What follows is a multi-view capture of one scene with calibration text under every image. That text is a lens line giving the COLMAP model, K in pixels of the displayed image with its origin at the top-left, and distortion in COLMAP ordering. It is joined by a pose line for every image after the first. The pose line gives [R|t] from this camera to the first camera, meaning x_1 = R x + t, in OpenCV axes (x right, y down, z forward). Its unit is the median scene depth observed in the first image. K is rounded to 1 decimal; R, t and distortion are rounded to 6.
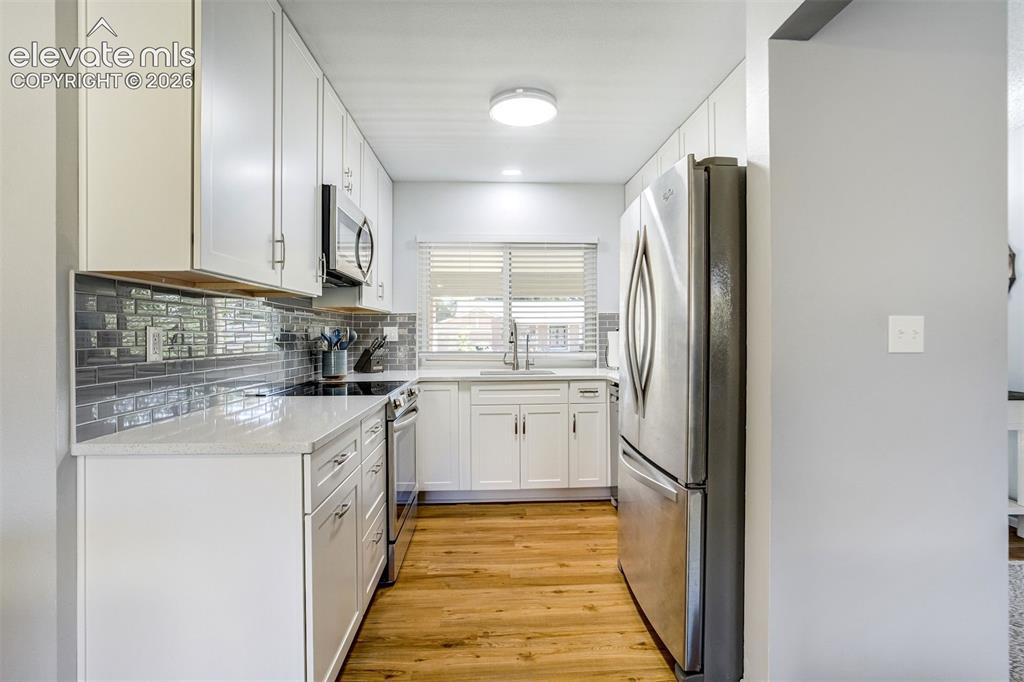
lens RADIAL K [[487.4, 0, 506.2], [0, 487.4, 337.4], [0, 0, 1]] dist [-0.048836, 0.024612]
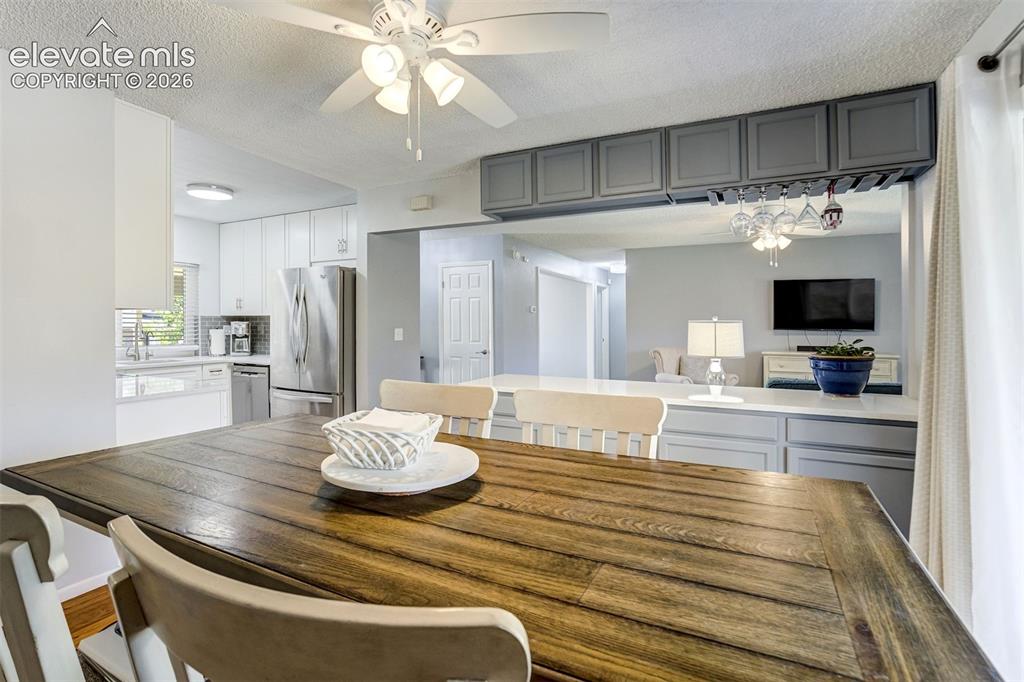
lens RADIAL K [[487.4, 0, 506.2], [0, 487.4, 337.4], [0, 0, 1]] dist [-0.048836, 0.024612]
pose [[0.492313, -0.018917, 0.870212, -0.579476], [-0.002262, 0.999733, 0.023012, -0.023089], [-0.870415, -0.013298, 0.492139, -0.429320]]
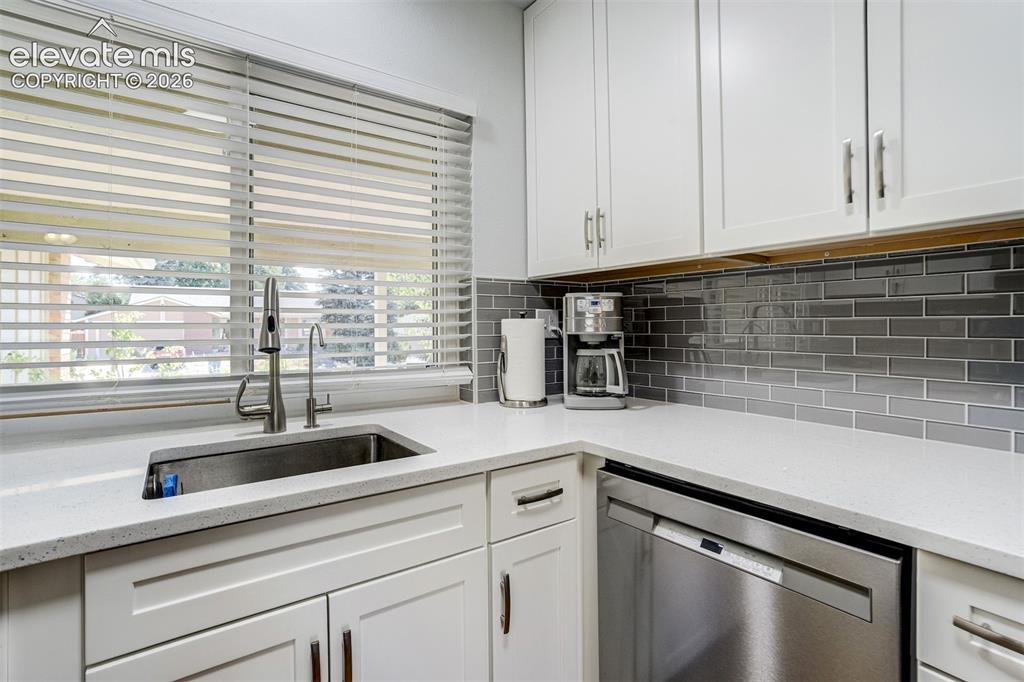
lens RADIAL K [[503.0, 0, 507.5], [0, 503.0, 322.8], [0, 0, 1]] dist [-0.024928, 0.001870]
pose [[0.844915, 0.002610, 0.534894, -0.030817], [0.006398, 0.999867, -0.014984, -0.001863], [-0.534862, 0.016082, 0.844787, 0.617119]]
